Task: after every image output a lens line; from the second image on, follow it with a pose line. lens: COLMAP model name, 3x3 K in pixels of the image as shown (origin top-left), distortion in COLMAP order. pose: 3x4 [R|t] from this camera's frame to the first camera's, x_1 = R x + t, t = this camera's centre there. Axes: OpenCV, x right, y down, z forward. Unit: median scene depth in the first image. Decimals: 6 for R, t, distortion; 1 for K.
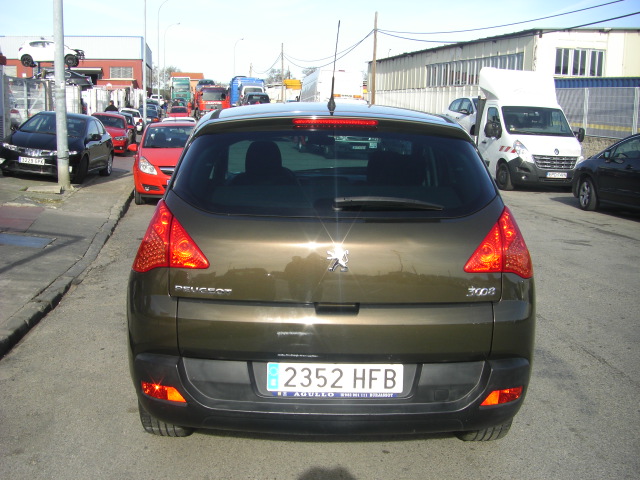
lens RADIAL K [[719.3, 0, 298.5], [0, 719.3, 272.5], [0, 0, 1]] dist [-0.190986, 0.147181]
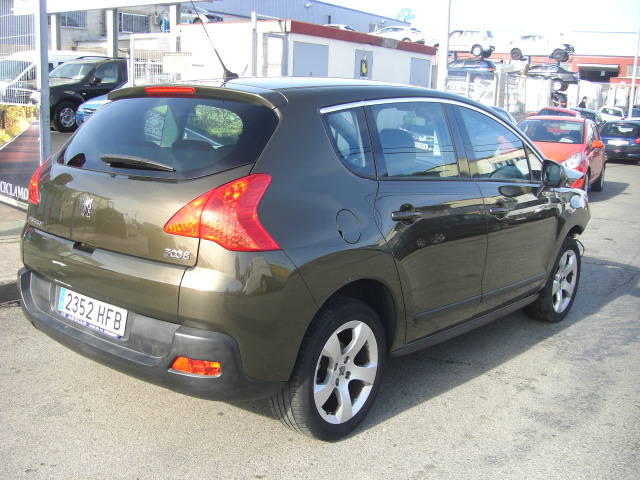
lens RADIAL K [[719.3, 0, 298.5], [0, 719.3, 272.5], [0, 0, 1]] dist [-0.190986, 0.147181]
pose [[0.755991, 0.160683, -0.634554, 1.017608], [-0.157595, 0.985567, 0.061813, -0.035754], [0.635328, 0.053272, 0.770403, 0.331014]]
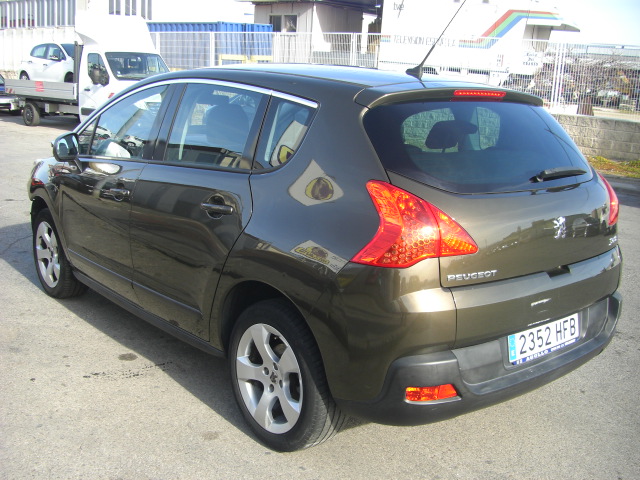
lens RADIAL K [[719.3, 0, 298.5], [0, 719.3, 272.5], [0, 0, 1]] dist [-0.190986, 0.147181]
pose [[0.780780, -0.157067, 0.604742, -0.872017], [0.108682, 0.987273, 0.116101, -0.112635], [-0.615281, -0.024924, 0.787914, 0.392021]]
